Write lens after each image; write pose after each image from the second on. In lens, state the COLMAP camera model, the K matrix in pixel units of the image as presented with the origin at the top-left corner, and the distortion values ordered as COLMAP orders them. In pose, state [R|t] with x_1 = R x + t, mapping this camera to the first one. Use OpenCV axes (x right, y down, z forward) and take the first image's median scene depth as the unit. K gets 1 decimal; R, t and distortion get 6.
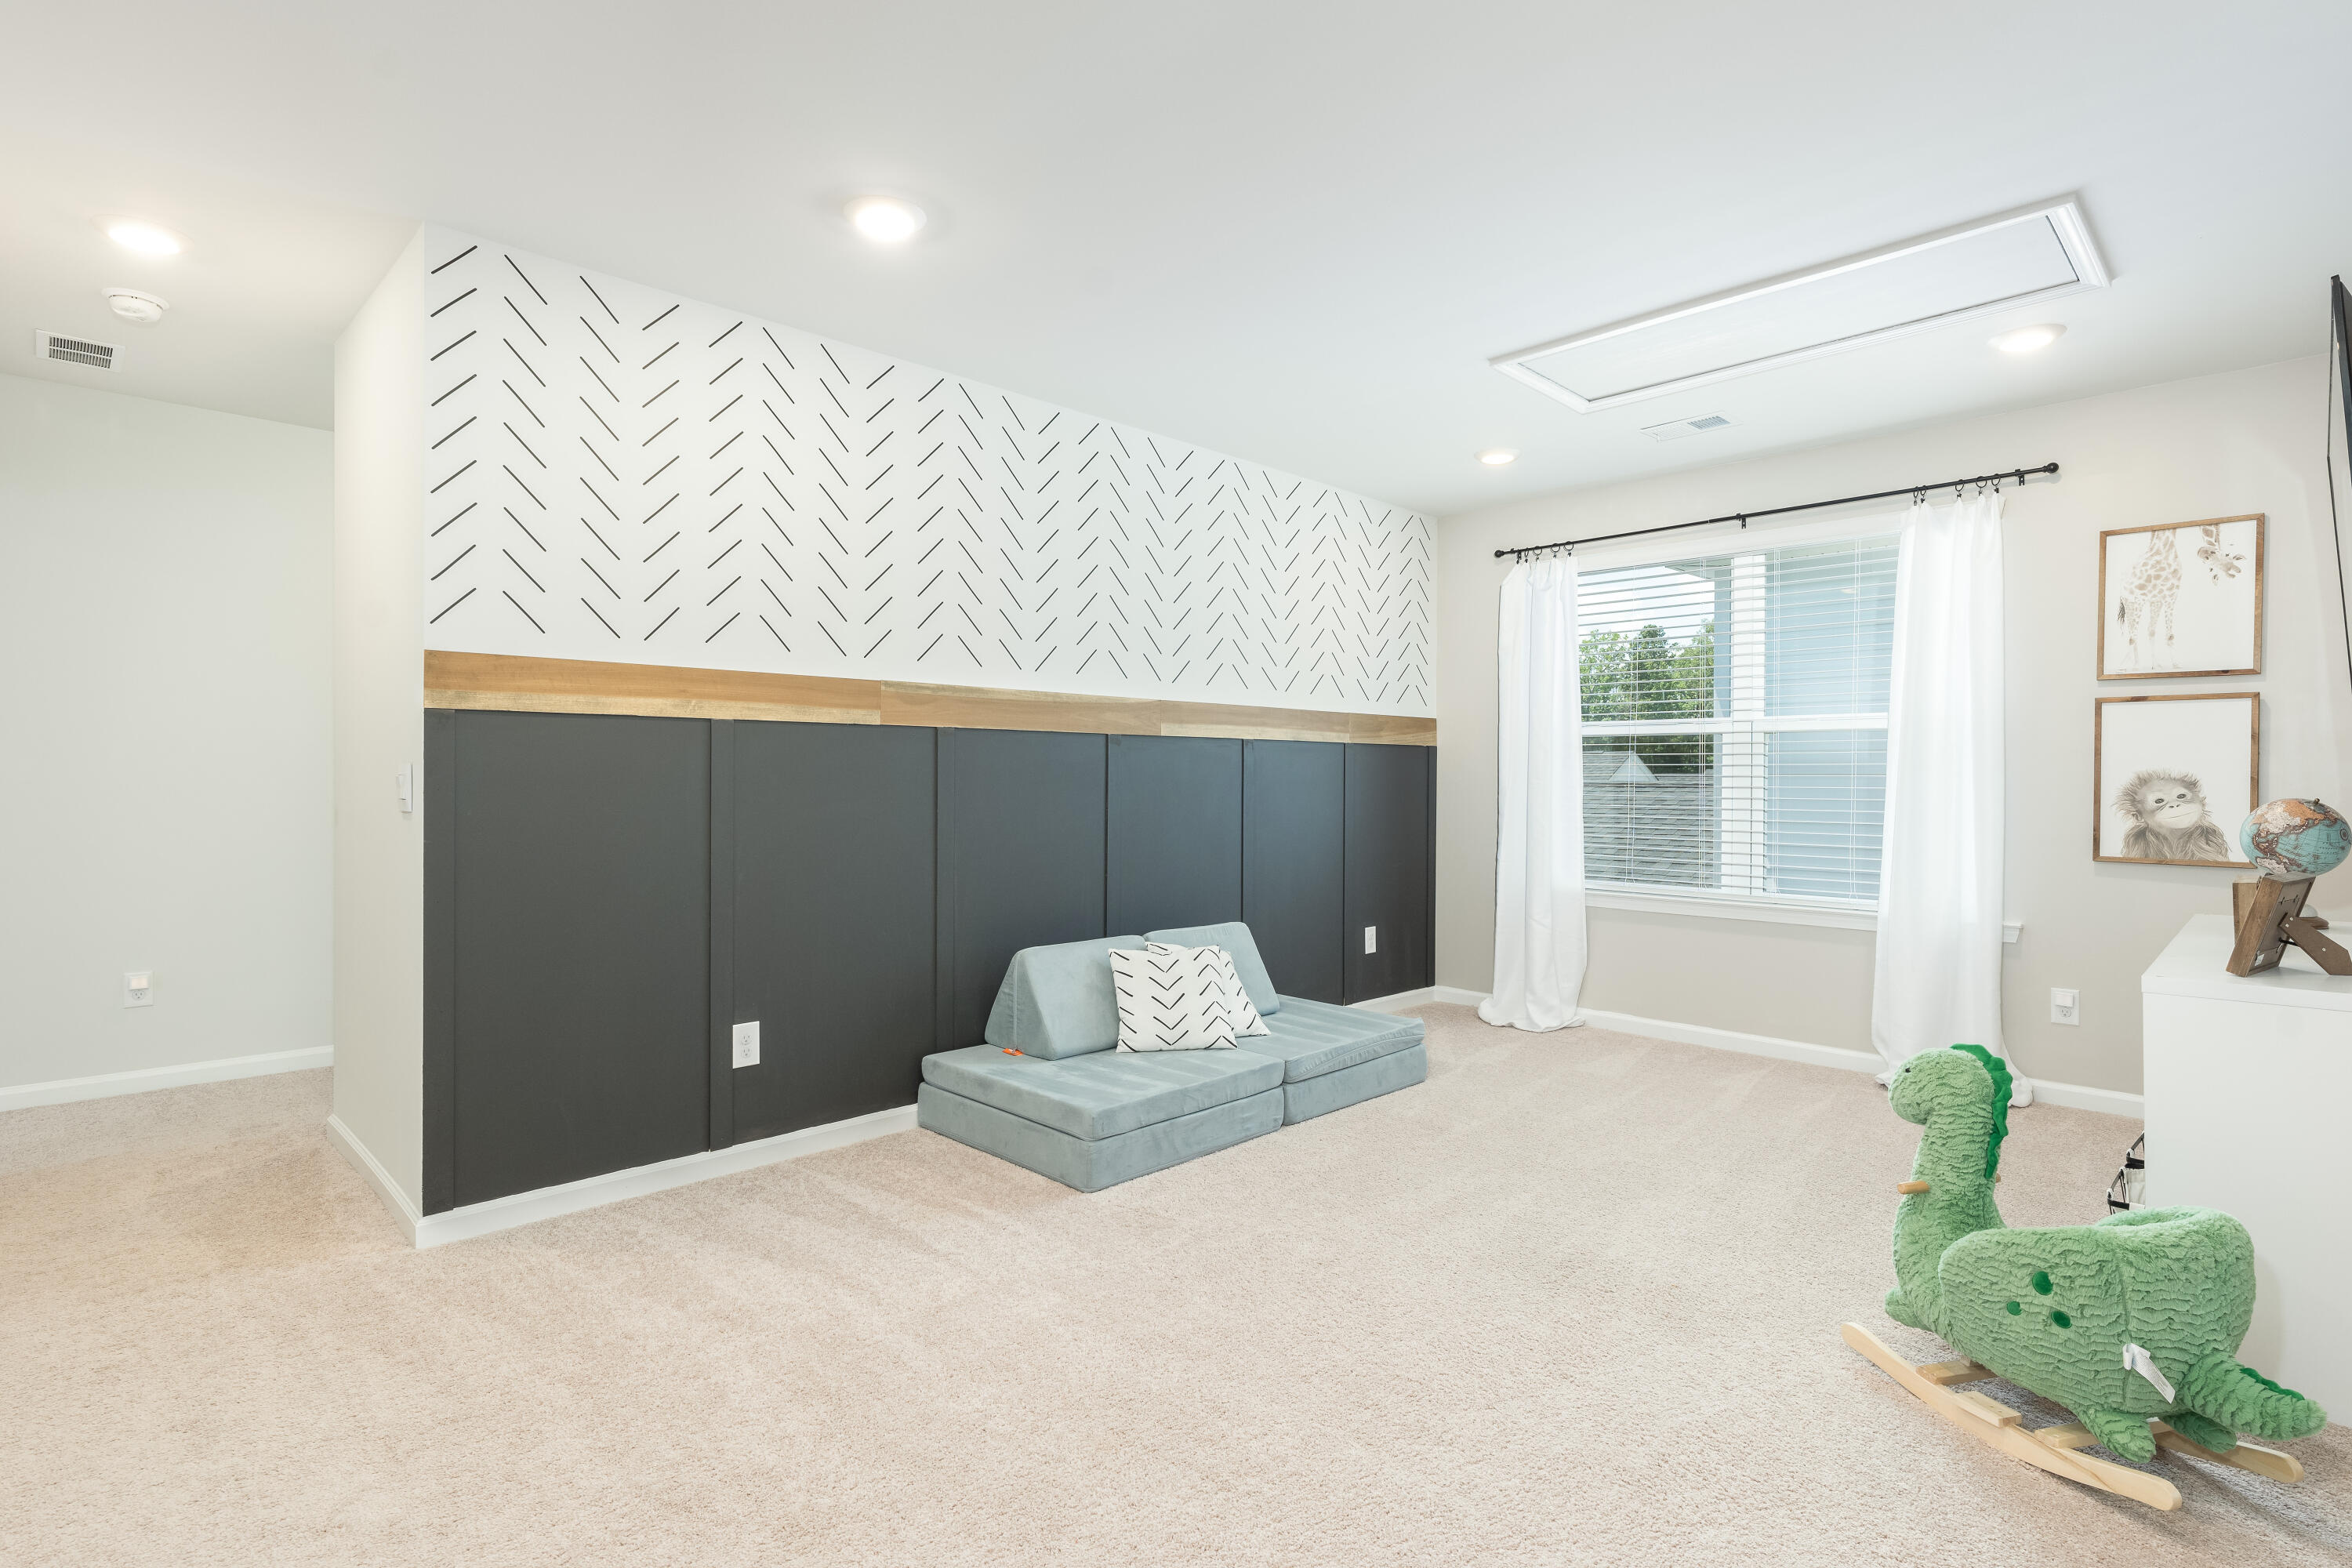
lens RADIAL K [[1135.6, 0, 1159.8], [0, 1135.6, 787.4], [0, 0, 1]] dist [-0.002642, -0.000756]
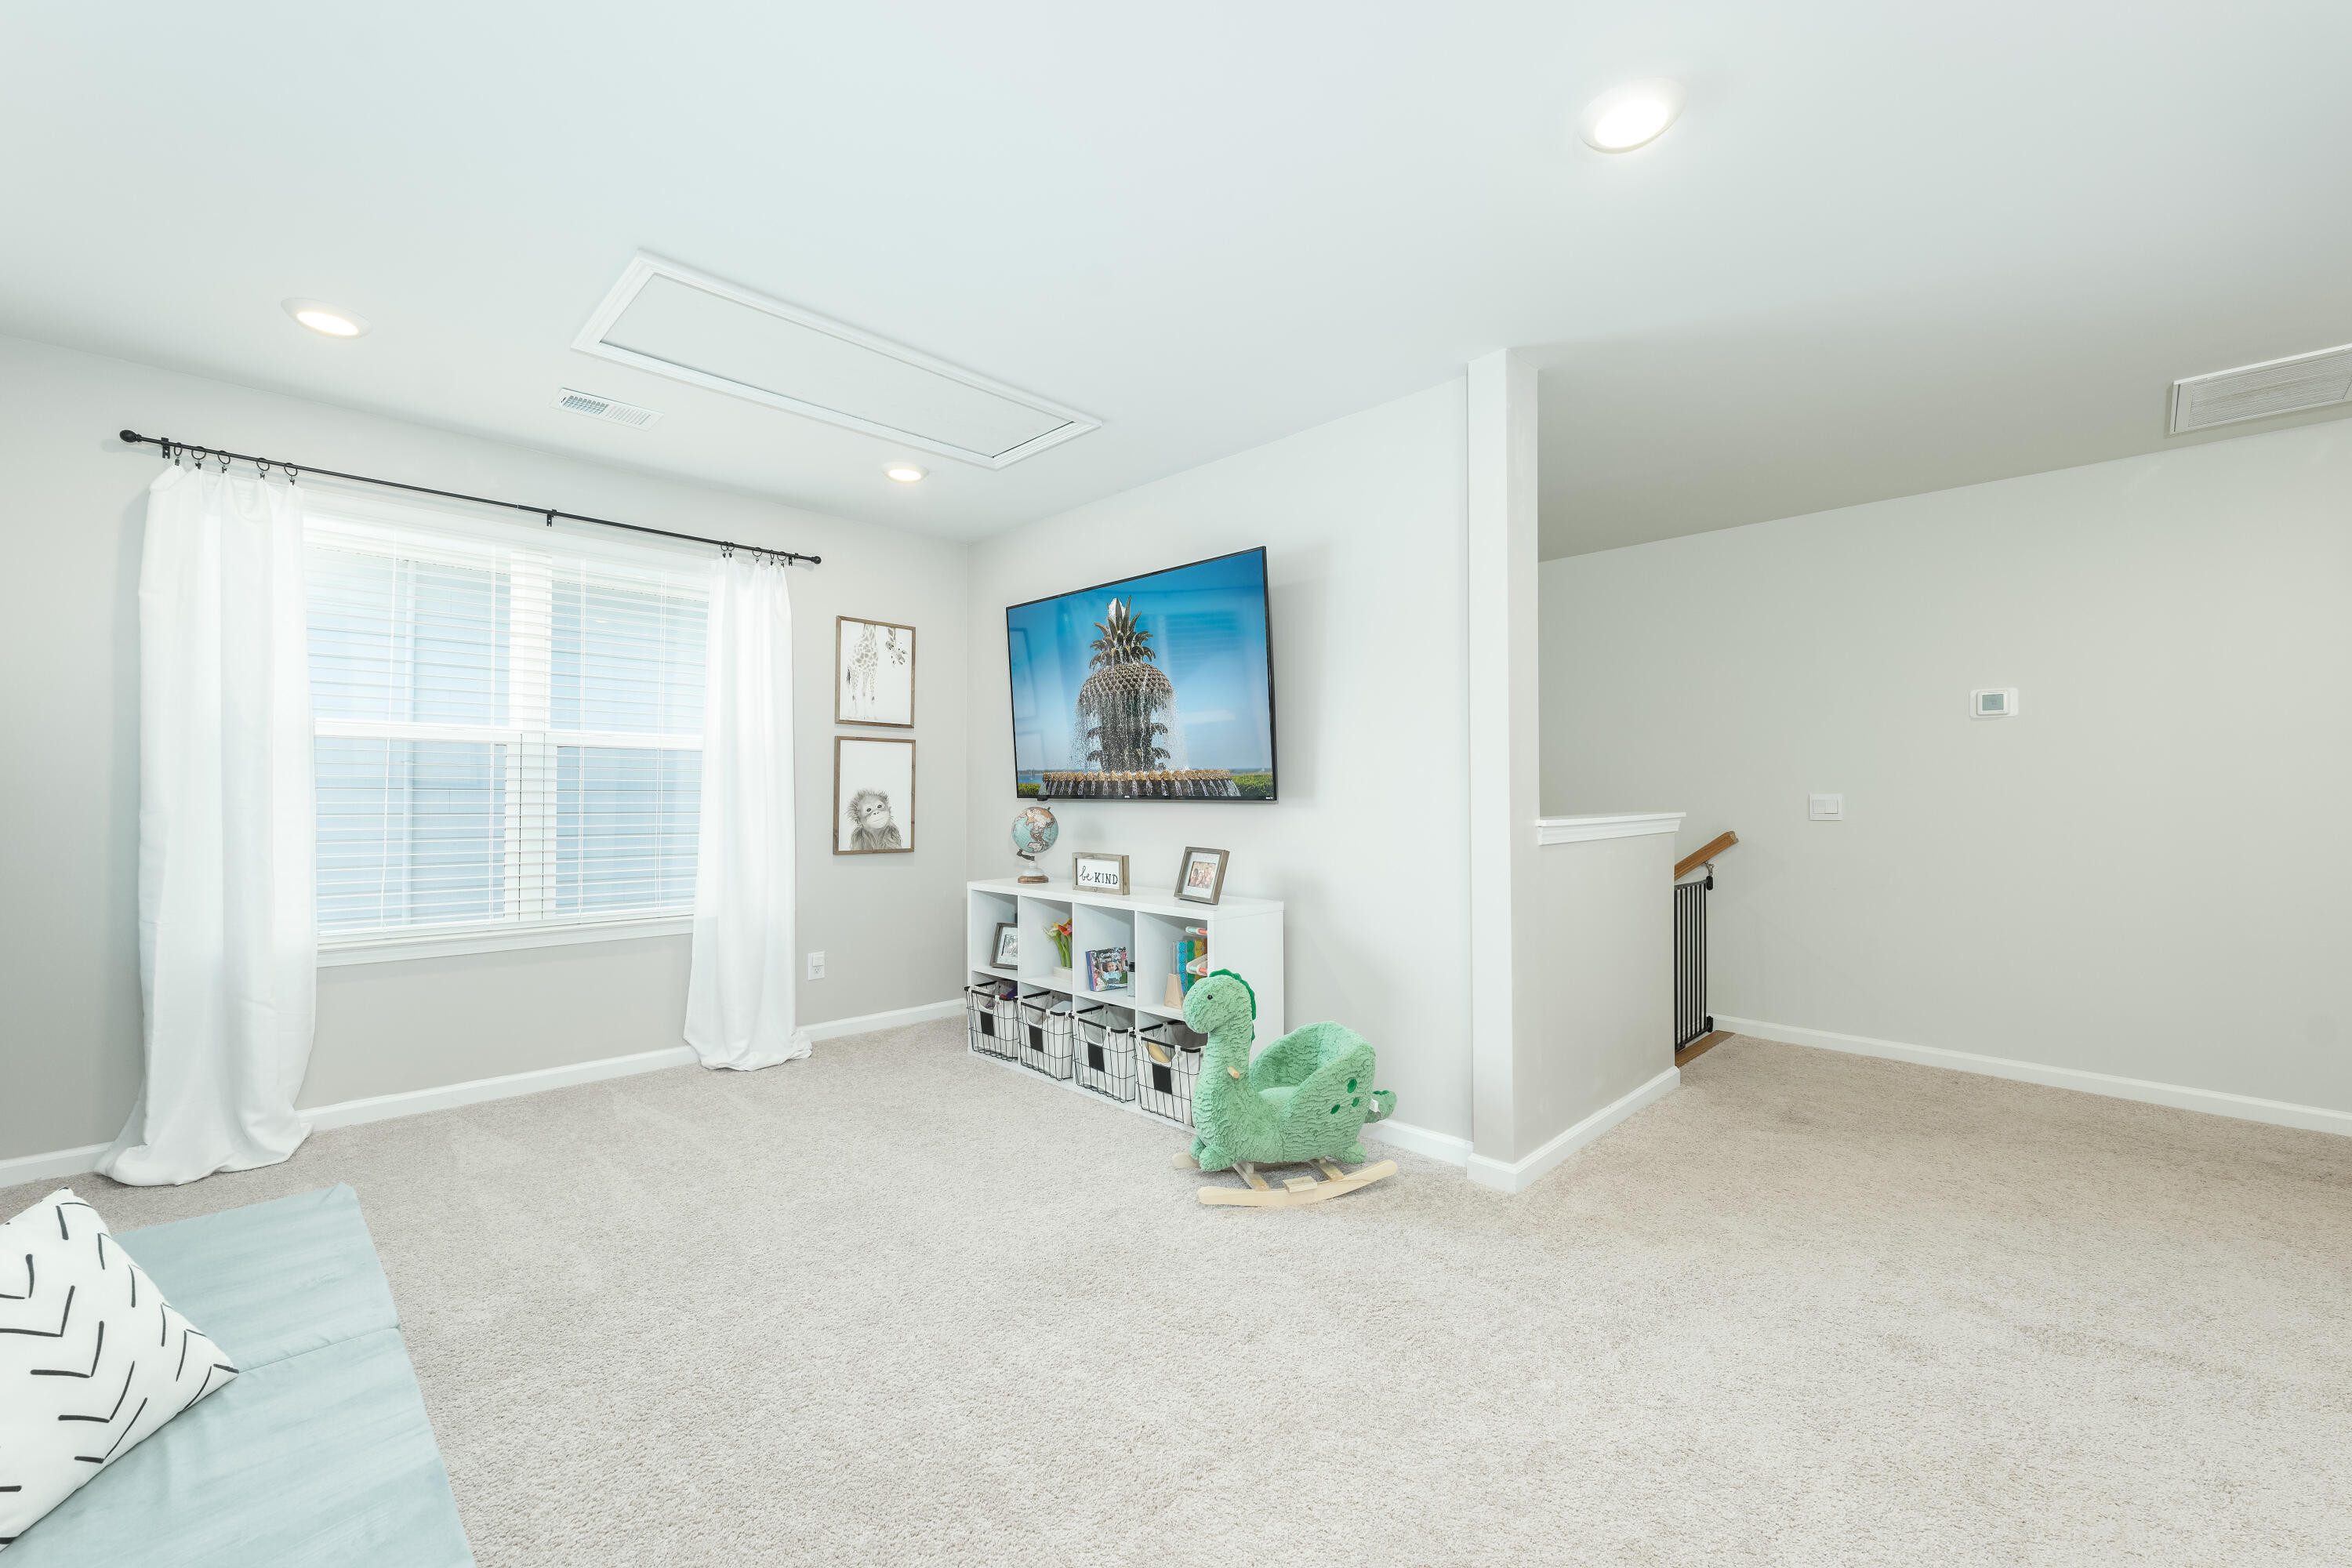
lens RADIAL K [[951.1, 0, 1156.2], [0, 951.1, 786.9], [0, 0, 1]] dist [-0.000542, -0.000416]
pose [[-0.006020, 0.004593, 0.999971, -0.336424], [0.004499, 0.999979, -0.004566, -0.010220], [-0.999972, 0.004471, -0.006041, 0.632626]]
